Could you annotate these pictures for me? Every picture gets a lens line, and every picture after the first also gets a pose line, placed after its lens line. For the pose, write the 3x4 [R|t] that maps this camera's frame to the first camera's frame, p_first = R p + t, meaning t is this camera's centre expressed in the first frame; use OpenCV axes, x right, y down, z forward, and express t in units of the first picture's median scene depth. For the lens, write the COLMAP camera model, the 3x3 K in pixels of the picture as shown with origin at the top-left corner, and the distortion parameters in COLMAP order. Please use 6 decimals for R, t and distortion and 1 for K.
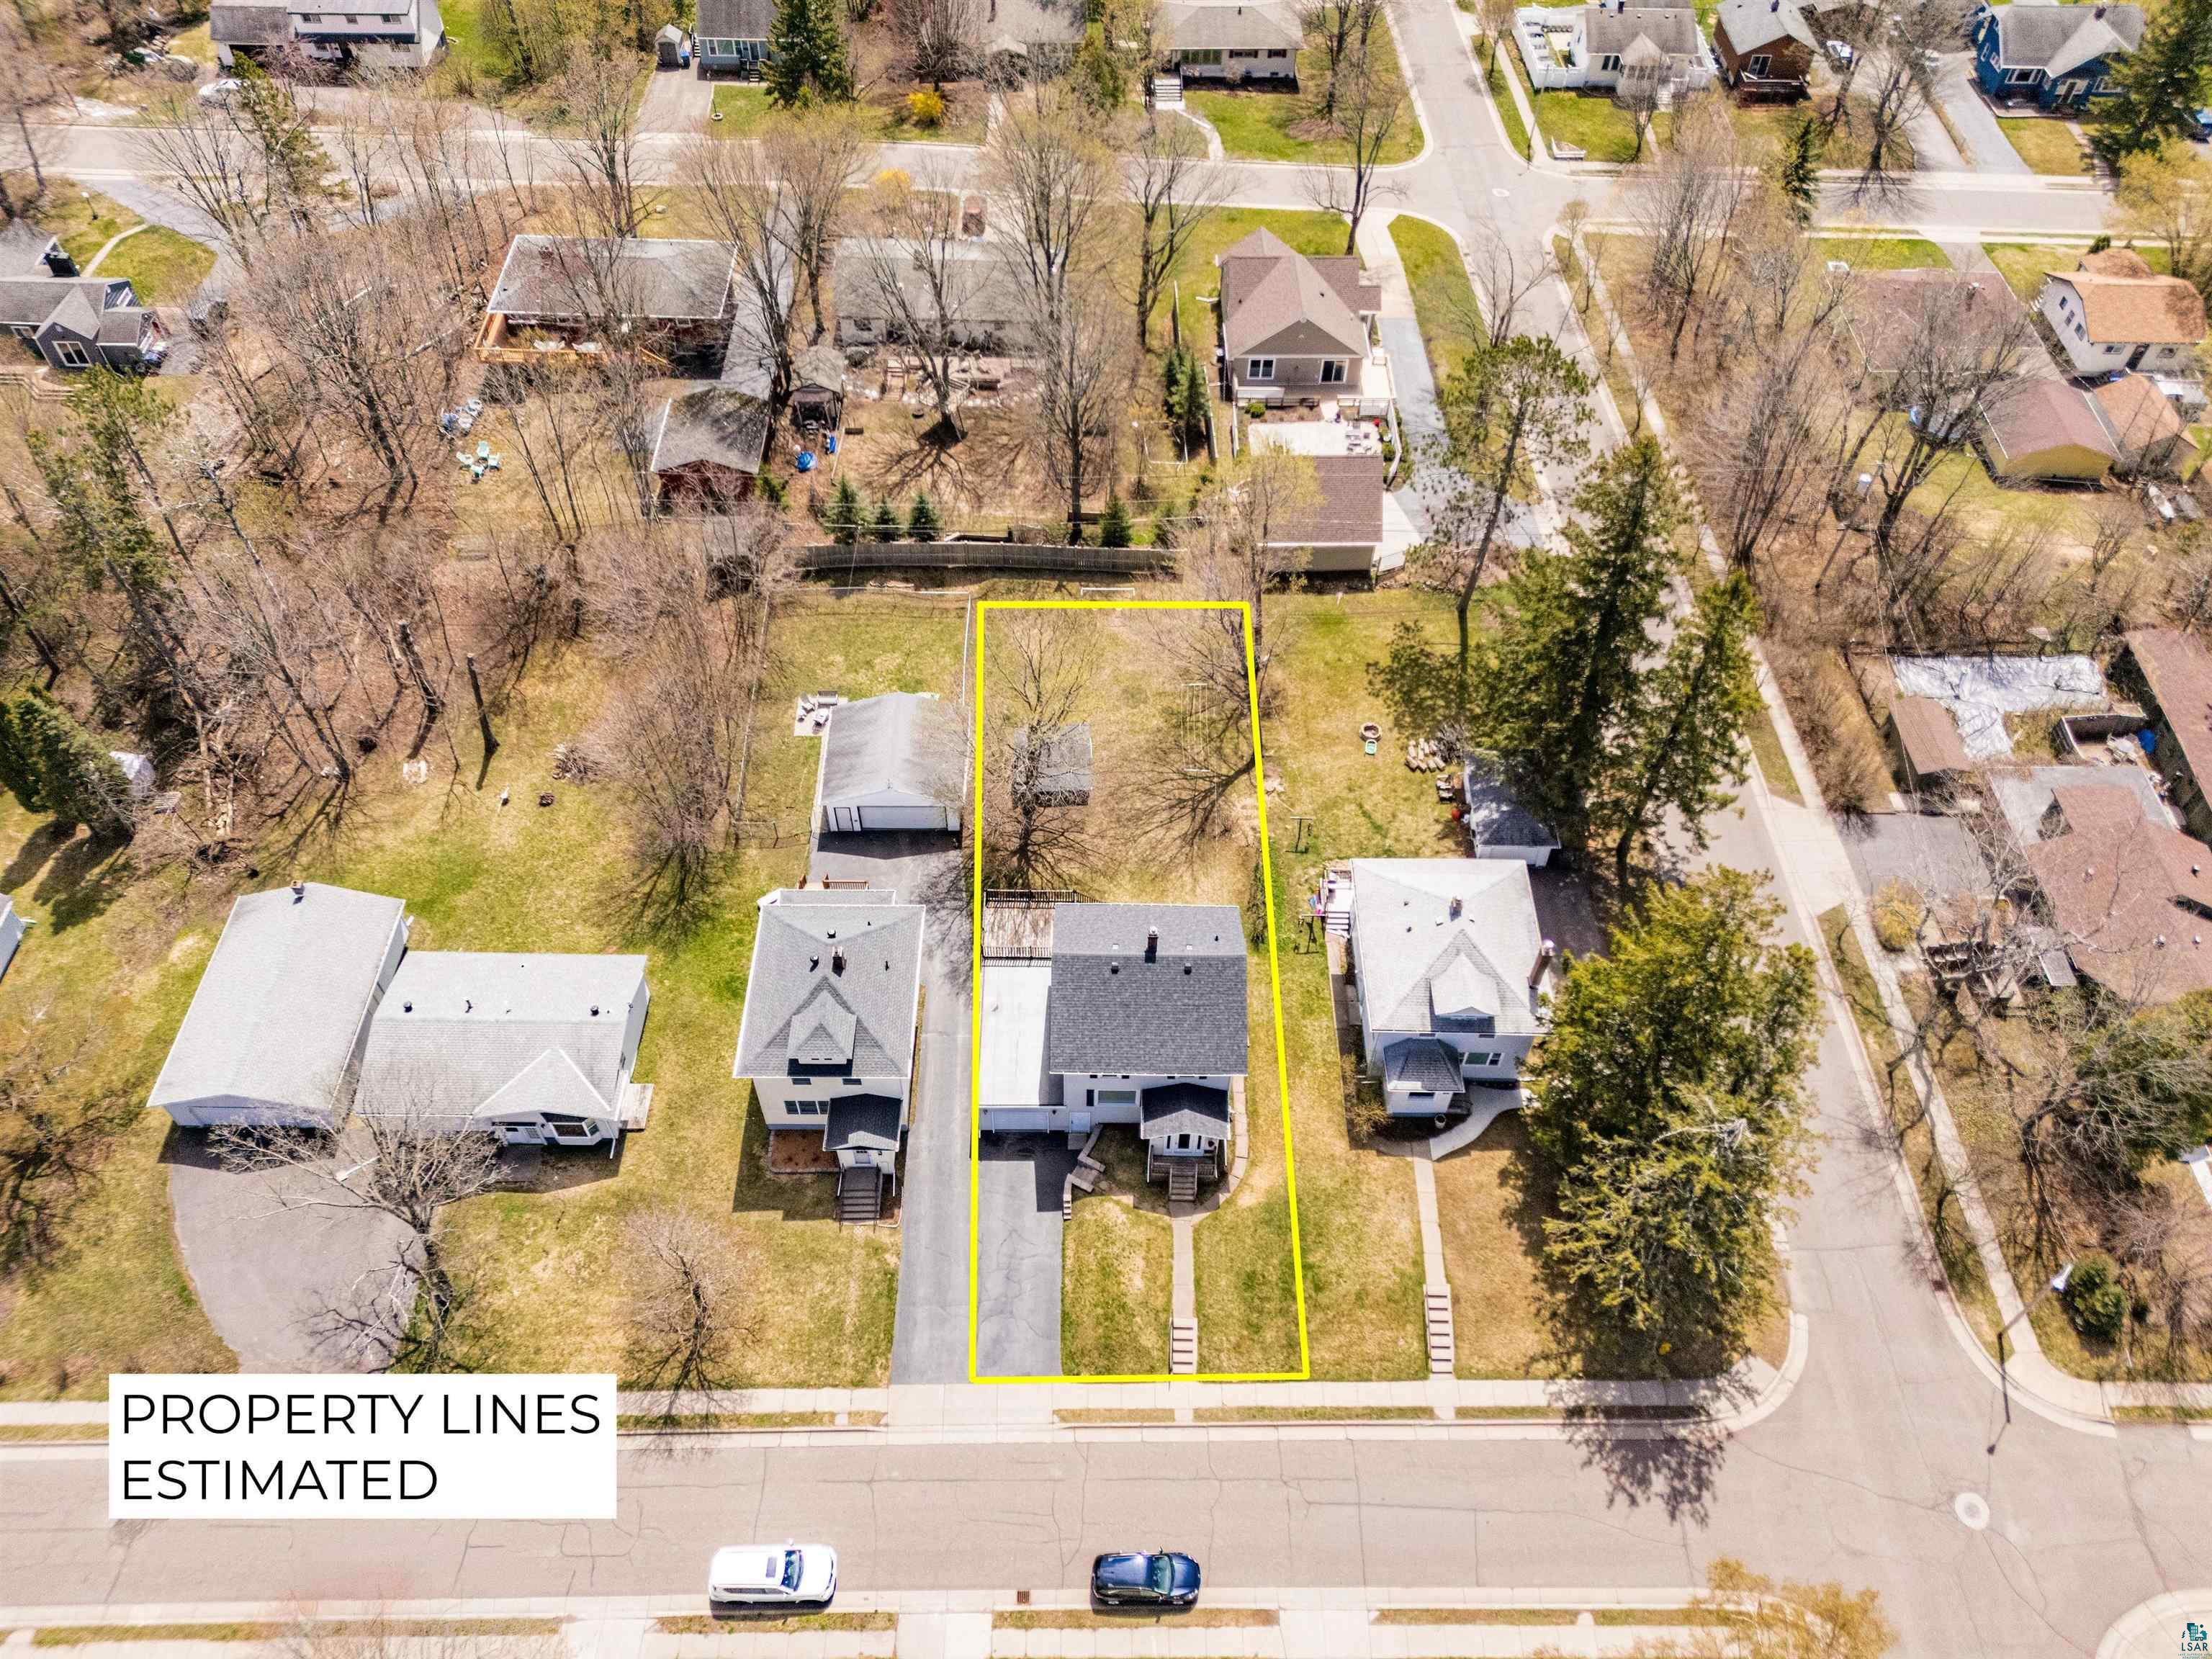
lens RADIAL K [[1629.9, 0, 1111.5], [0, 1629.9, 824.9], [0, 0, 1]] dist [0.062017, -0.001353]
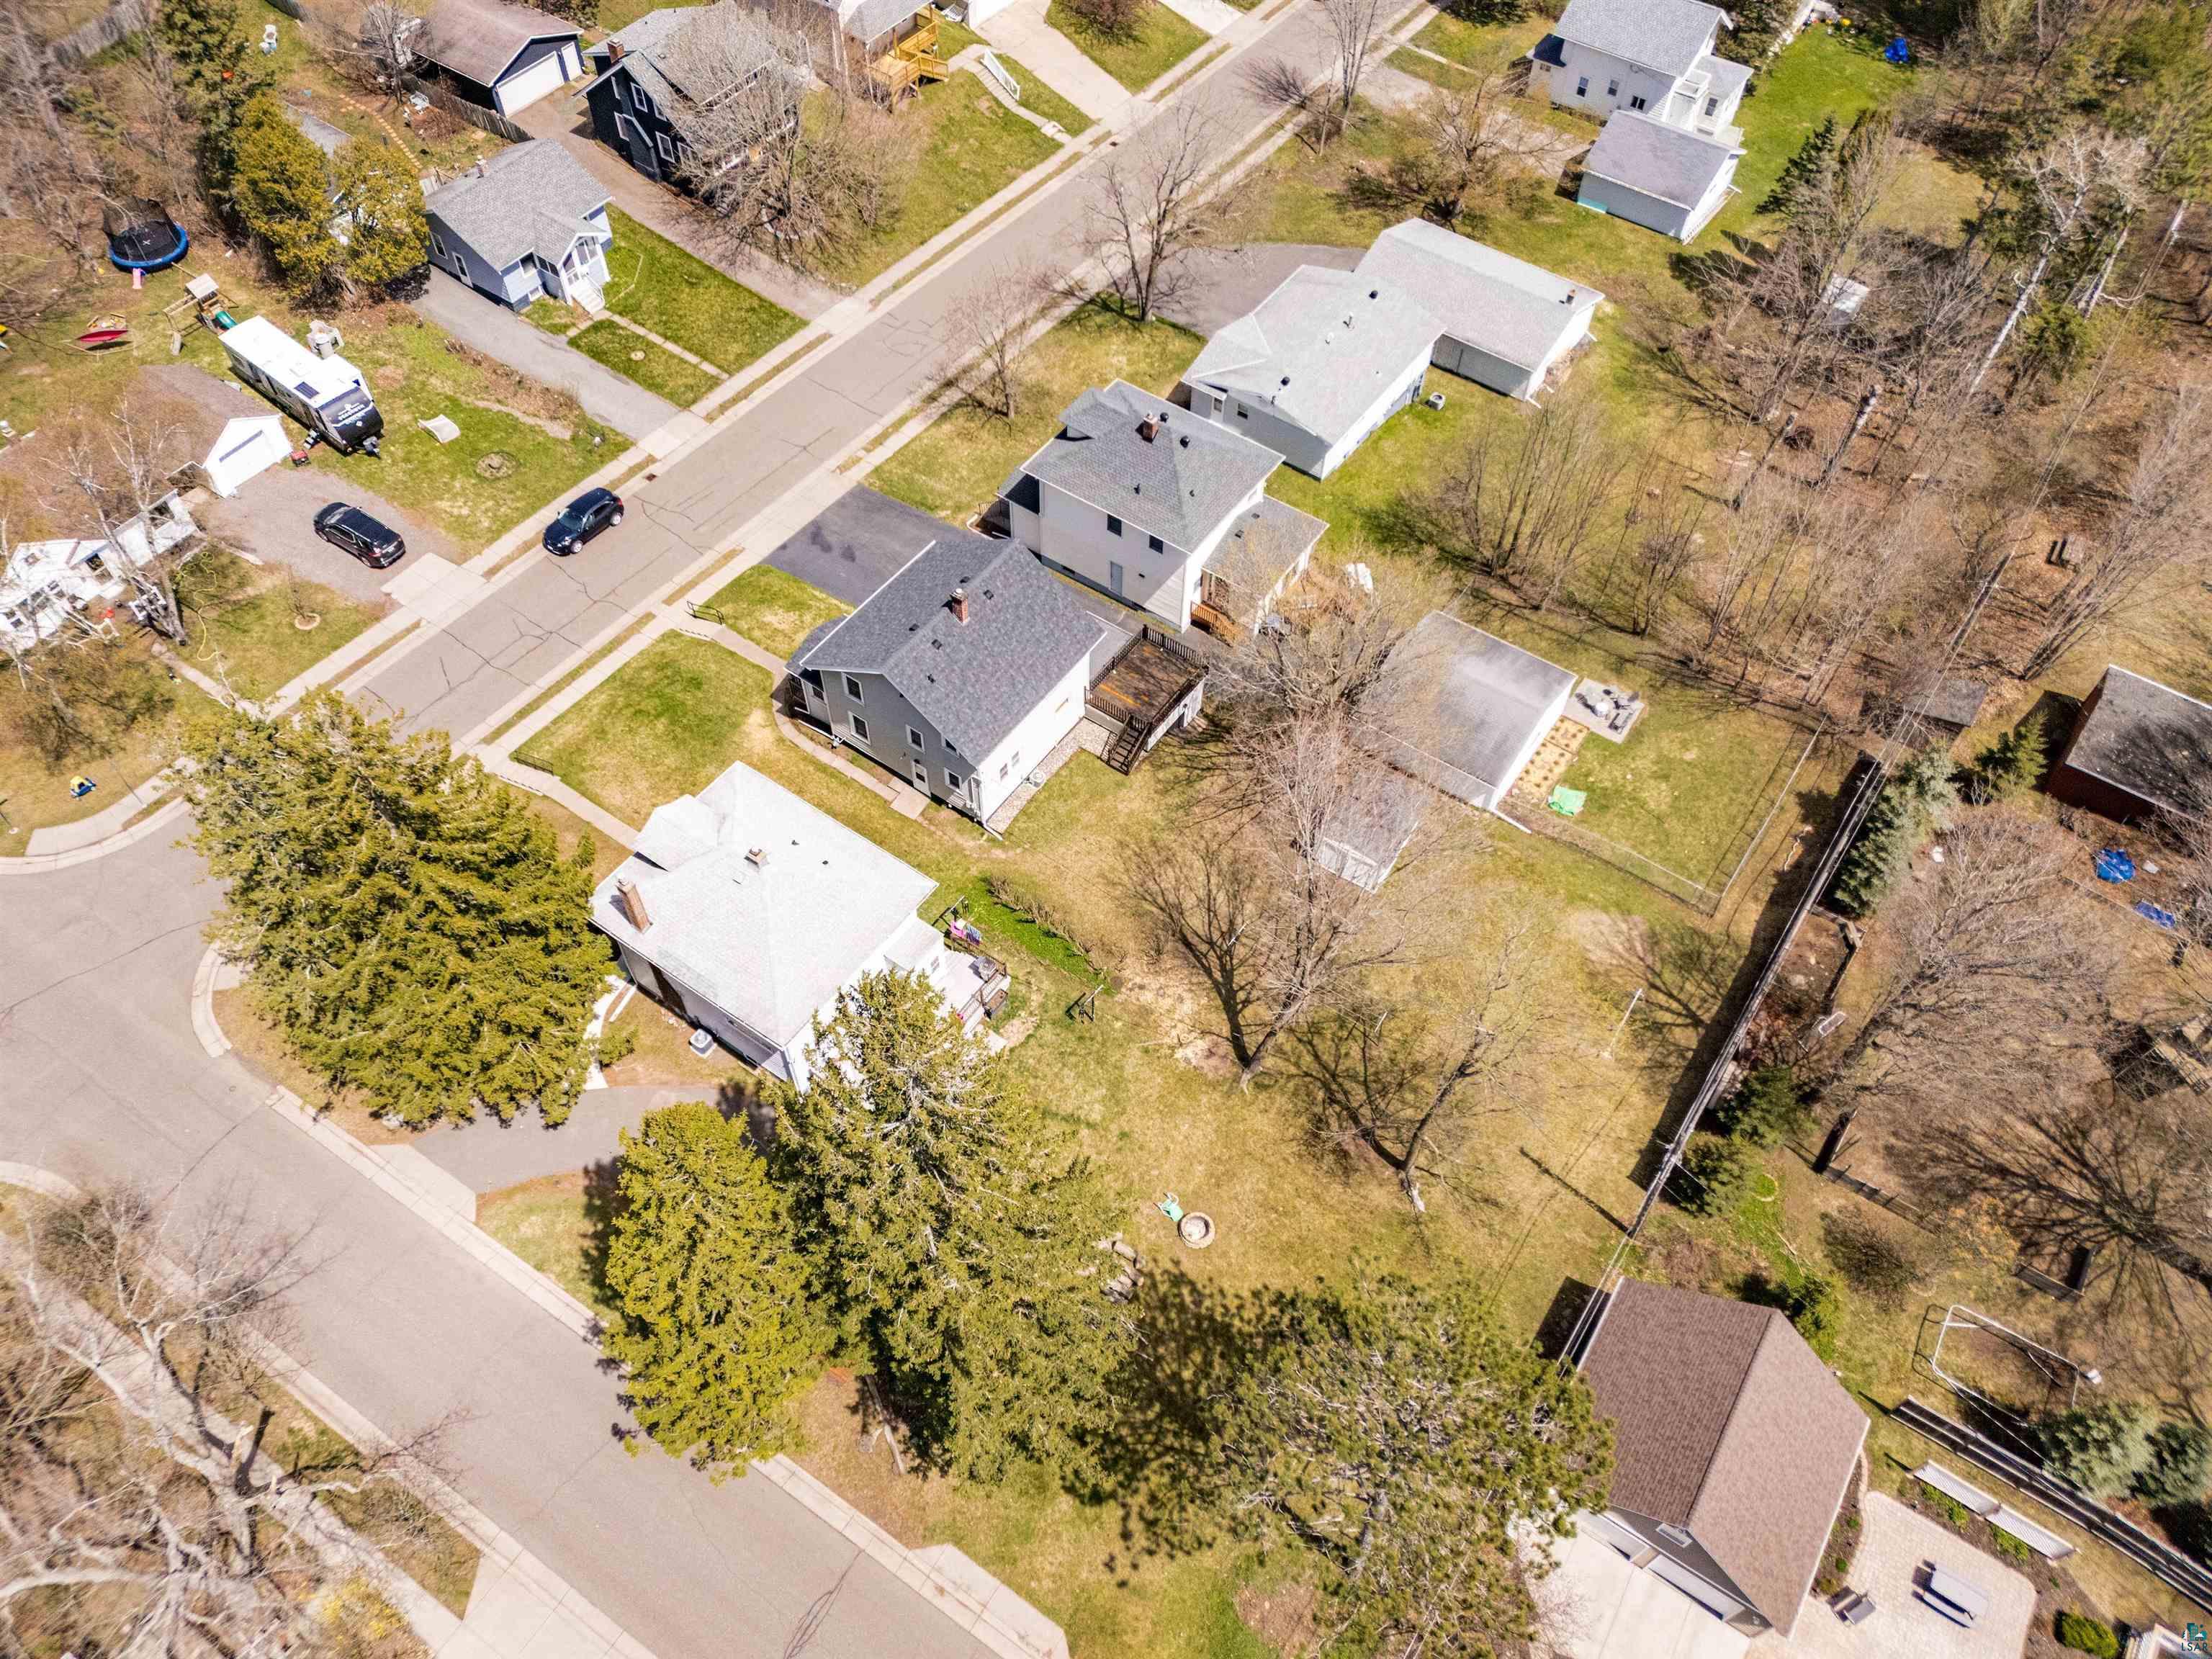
lens RADIAL K [[1629.9, 0, 1111.5], [0, 1629.9, 824.9], [0, 0, 1]] dist [0.062017, -0.001353]
pose [[-0.570614, 0.651874, -0.499459, 0.481738], [-0.655123, 0.005401, 0.755503, -0.631232], [0.495191, 0.758308, 0.423976, 0.735106]]
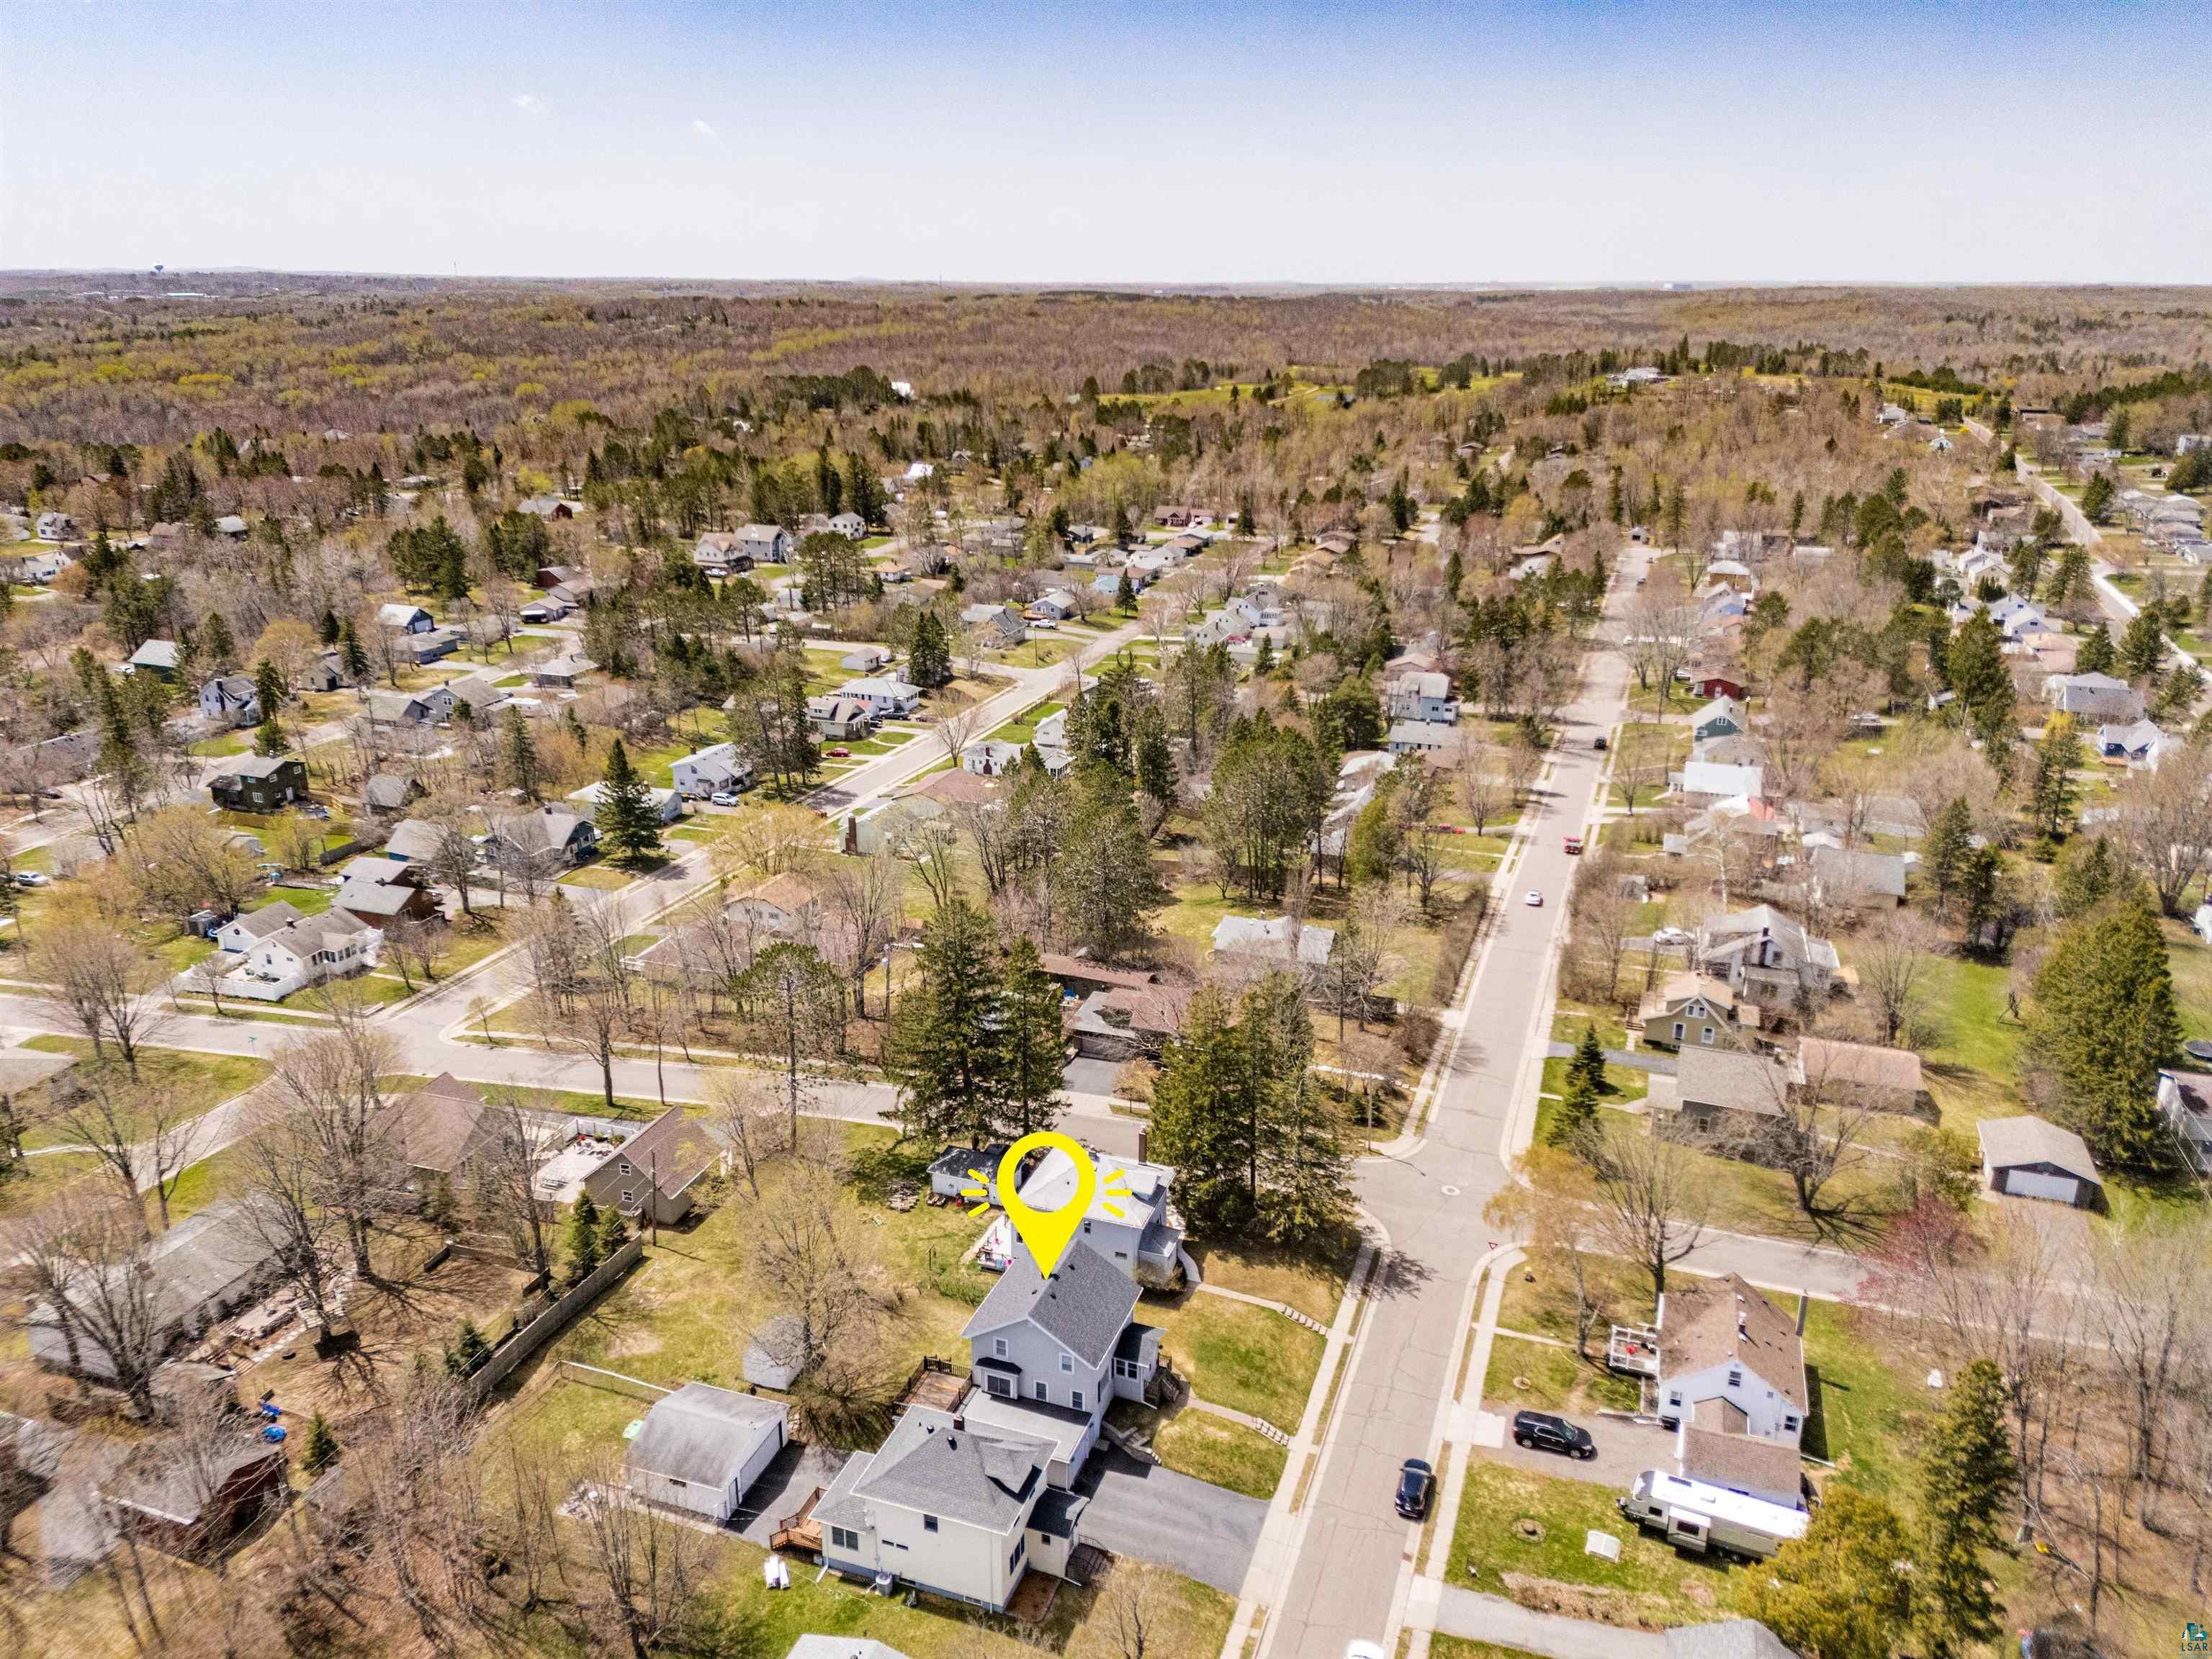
lens RADIAL K [[1629.9, 0, 1111.5], [0, 1629.9, 824.9], [0, 0, 1]] dist [0.062017, -0.001353]
pose [[0.331821, -0.311027, 0.890594, -1.082290], [0.733700, 0.678497, -0.036410, -0.096613], [-0.592941, 0.665510, 0.453340, 0.054283]]
